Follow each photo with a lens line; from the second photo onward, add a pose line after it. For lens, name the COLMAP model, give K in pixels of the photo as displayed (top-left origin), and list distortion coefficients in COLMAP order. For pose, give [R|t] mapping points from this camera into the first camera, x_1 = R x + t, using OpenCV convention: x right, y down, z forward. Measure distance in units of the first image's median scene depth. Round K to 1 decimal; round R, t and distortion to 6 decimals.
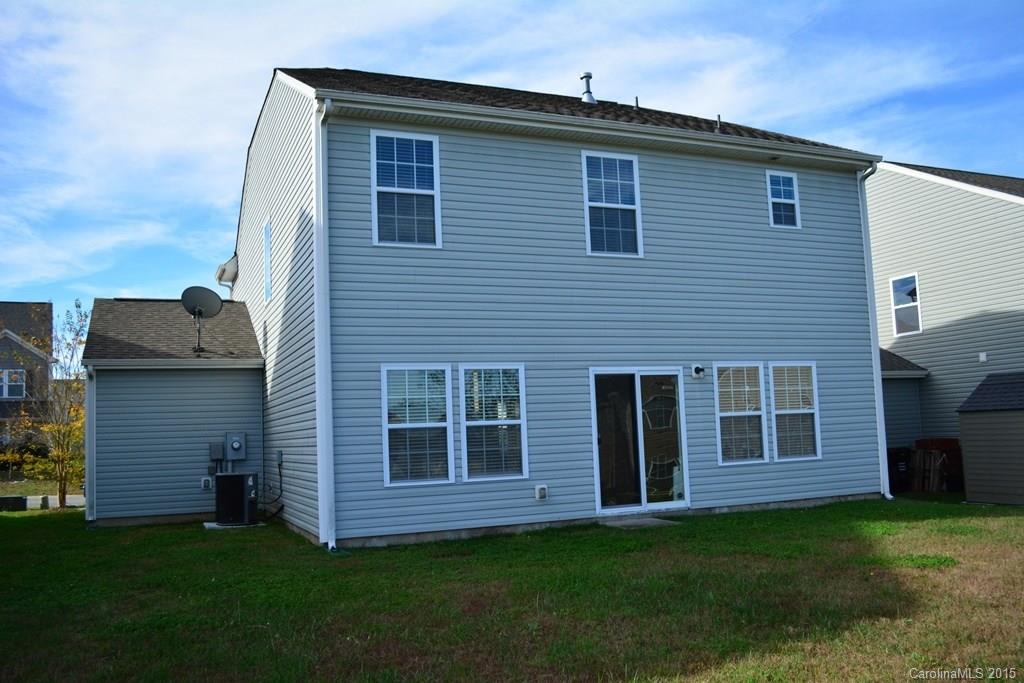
lens RADIAL K [[805.6, 0, 512.1], [0, 805.6, 374.2], [0, 0, 1]] dist [-0.066047, 0.000038]
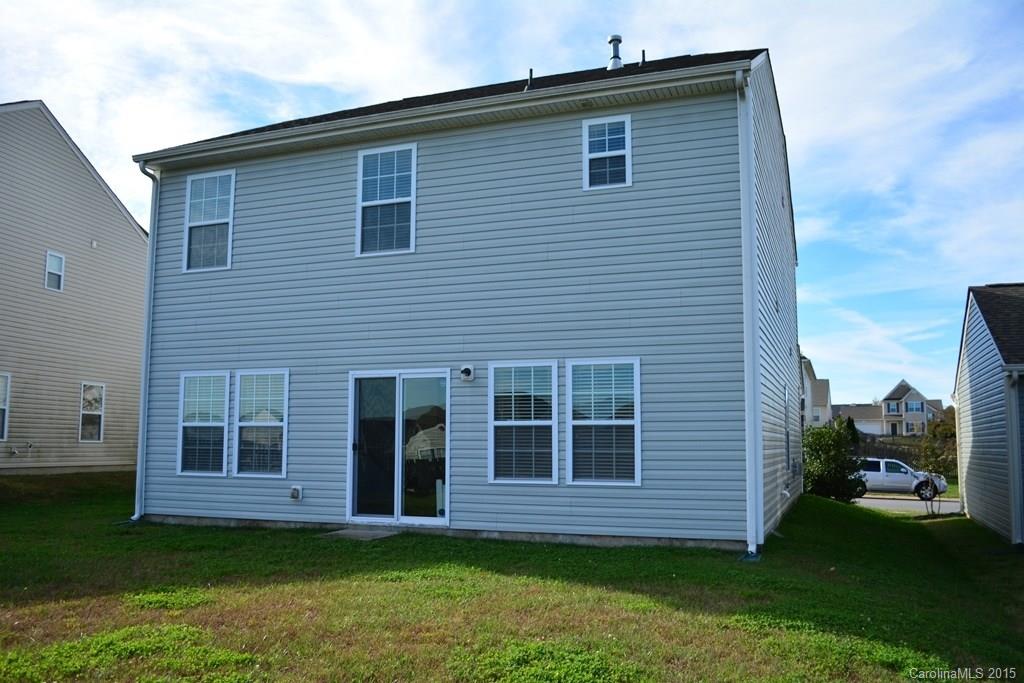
lens RADIAL K [[842.4, 0, 511.2], [0, 842.4, 352.7], [0, 0, 1]] dist [-0.073755, -0.001191]
pose [[0.746287, -0.024972, -0.665155, 0.881705], [0.018786, 0.999688, -0.016453, -0.010162], [0.665359, -0.000217, 0.746524, 0.343801]]
